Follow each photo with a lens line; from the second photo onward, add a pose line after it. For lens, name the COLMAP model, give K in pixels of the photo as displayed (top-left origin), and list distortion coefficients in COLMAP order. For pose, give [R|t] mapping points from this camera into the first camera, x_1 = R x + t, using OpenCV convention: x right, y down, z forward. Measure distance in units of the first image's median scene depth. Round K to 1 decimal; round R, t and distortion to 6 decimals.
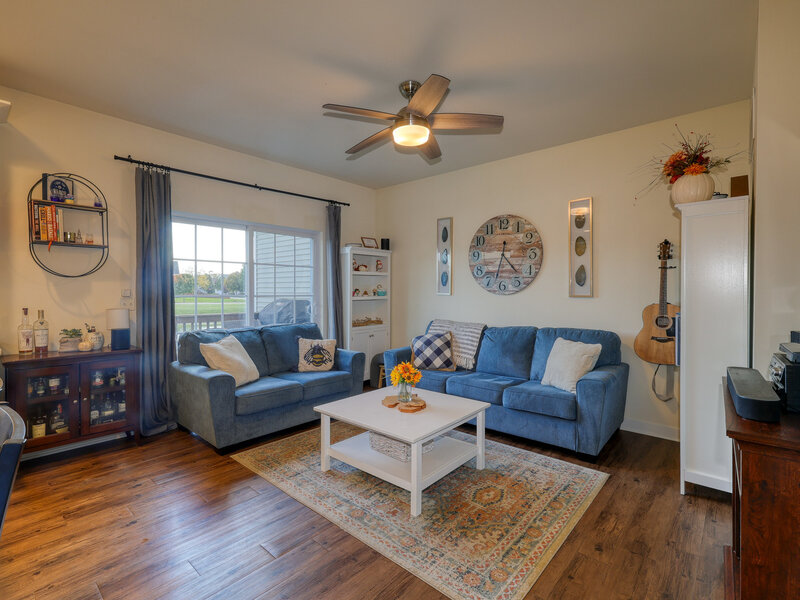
lens RADIAL K [[386.5, 0, 404.1], [0, 386.5, 295.4], [0, 0, 1]] dist [0.000478, 0.000438]
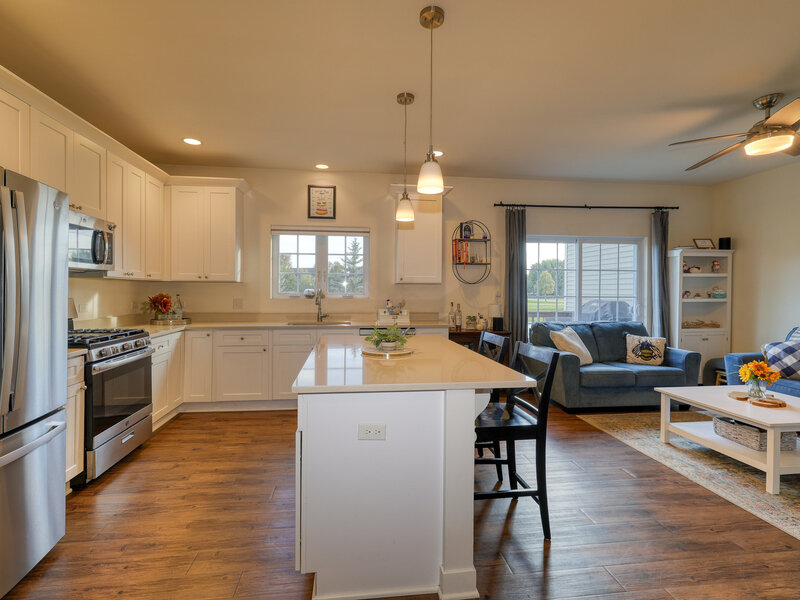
lens RADIAL K [[382.2, 0, 390.3], [0, 382.2, 295.2], [0, 0, 1]] dist [0.001059, 0.000550]
pose [[0.735354, 0.007908, -0.677637, -0.022470], [-0.010716, 0.999943, 0.000040, 0.003195], [0.677598, 0.007232, 0.735397, -0.353631]]
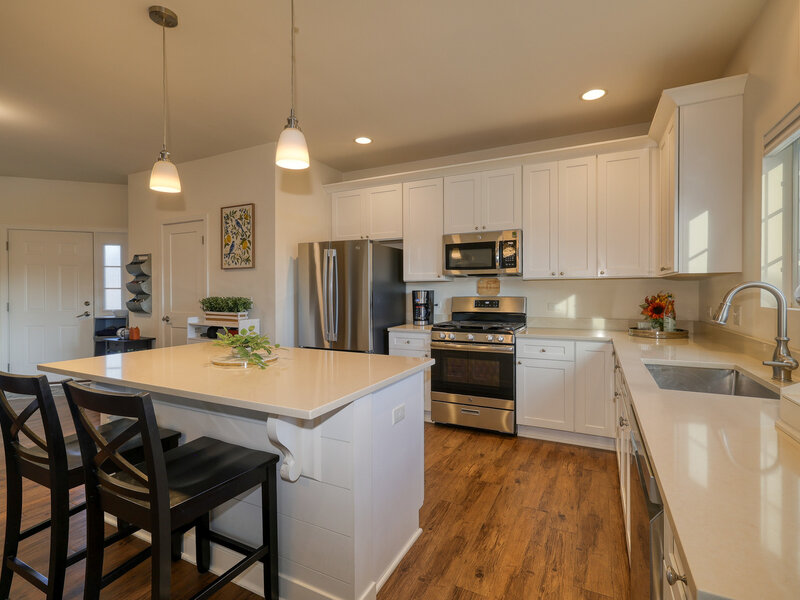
lens RADIAL K [[386.5, 0, 404.1], [0, 386.5, 295.4], [0, 0, 1]] dist [0.000478, 0.000438]
pose [[-0.965014, 0.000755, -0.262198, -0.566960], [-0.004744, 0.999782, 0.020337, -0.006850], [0.262156, 0.020869, -0.964800, 0.785987]]
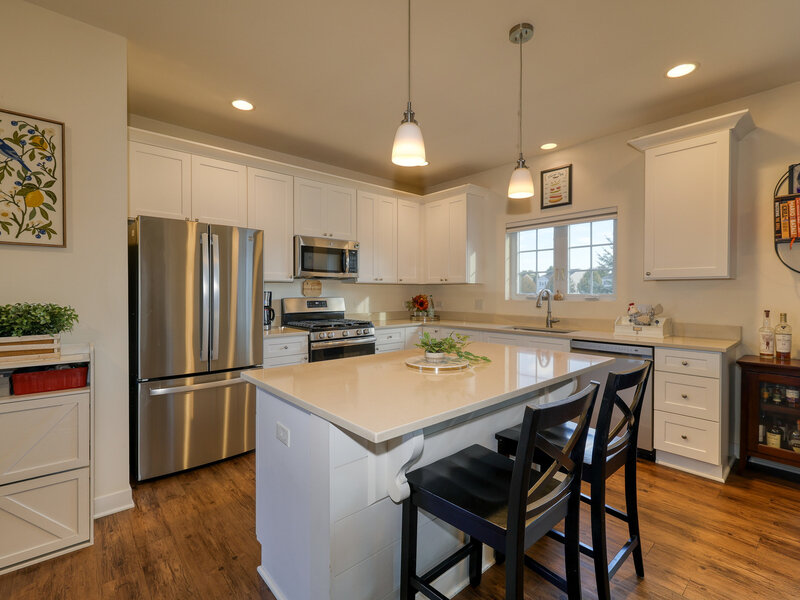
lens RADIAL K [[378.1, 0, 399.6], [0, 378.1, 295.5], [0, 0, 1]] dist [0.000382, 0.000588]
pose [[-0.127188, 0.004795, -0.991867, 0.071370], [-0.013337, 0.999890, 0.006544, 0.001040], [0.991789, 0.014061, -0.127110, 0.160629]]
